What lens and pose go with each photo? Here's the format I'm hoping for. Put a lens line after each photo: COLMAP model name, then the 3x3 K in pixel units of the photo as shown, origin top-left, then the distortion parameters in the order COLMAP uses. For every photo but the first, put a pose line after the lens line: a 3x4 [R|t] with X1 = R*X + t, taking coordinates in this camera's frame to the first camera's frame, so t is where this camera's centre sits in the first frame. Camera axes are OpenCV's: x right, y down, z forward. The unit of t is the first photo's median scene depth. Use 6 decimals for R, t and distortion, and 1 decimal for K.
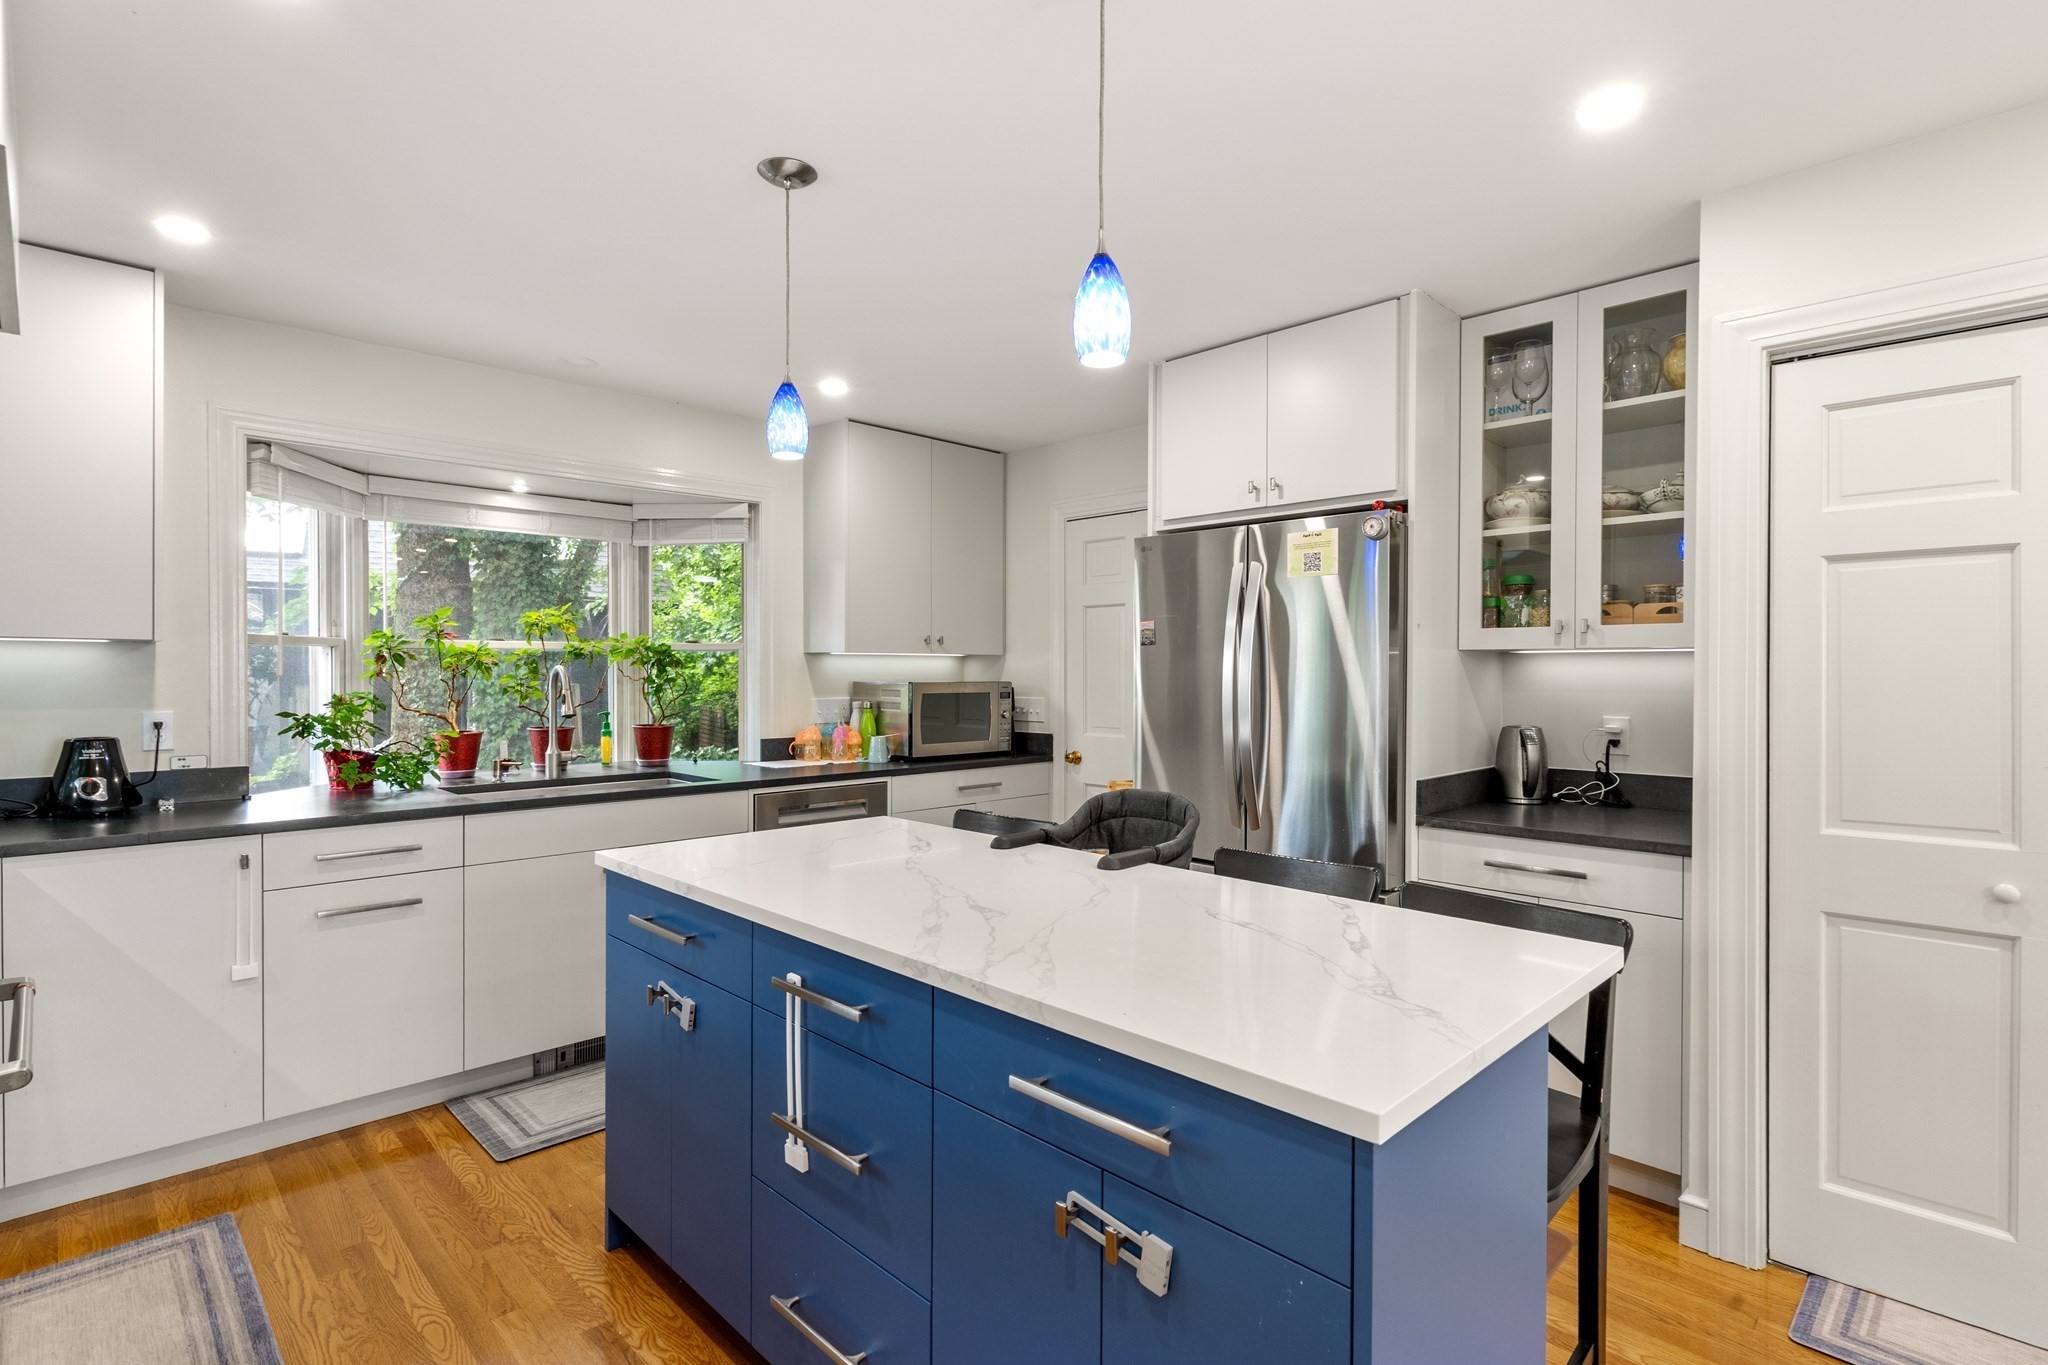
lens RADIAL K [[999.3, 0, 1023.1], [0, 999.3, 678.9], [0, 0, 1]] dist [0.006534, -0.000467]
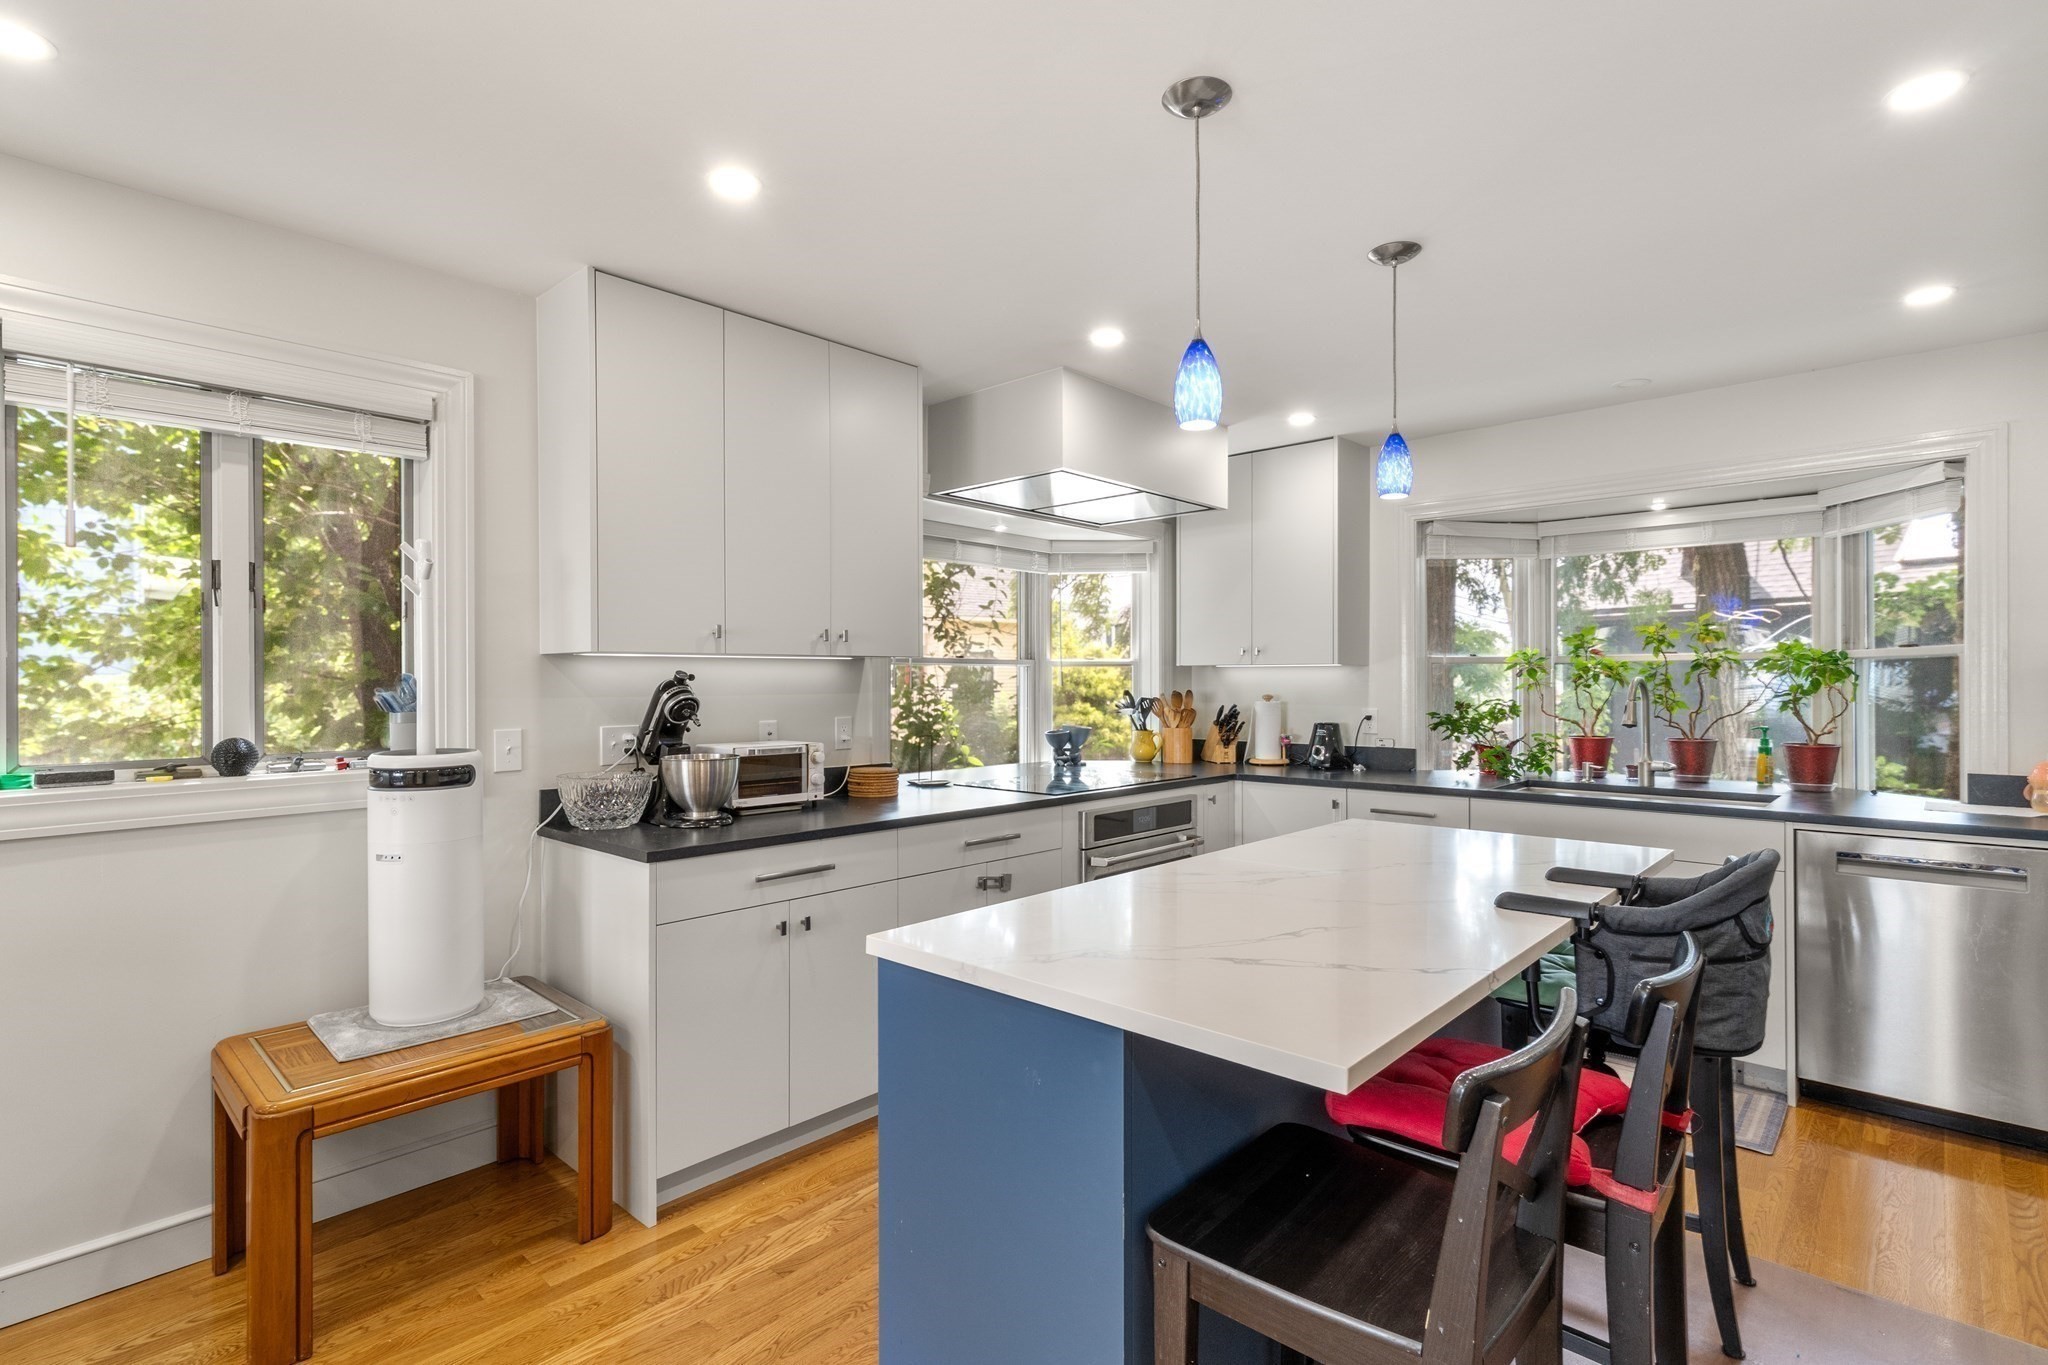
lens RADIAL K [[999.3, 0, 1018.3], [0, 999.3, 681.0], [0, 0, 1]] dist [0.006534, -0.000467]
pose [[0.046760, -0.005007, -0.998894, 0.594182], [-0.003259, 0.999981, -0.005165, -0.001059], [0.998901, 0.003497, 0.046743, 0.332503]]
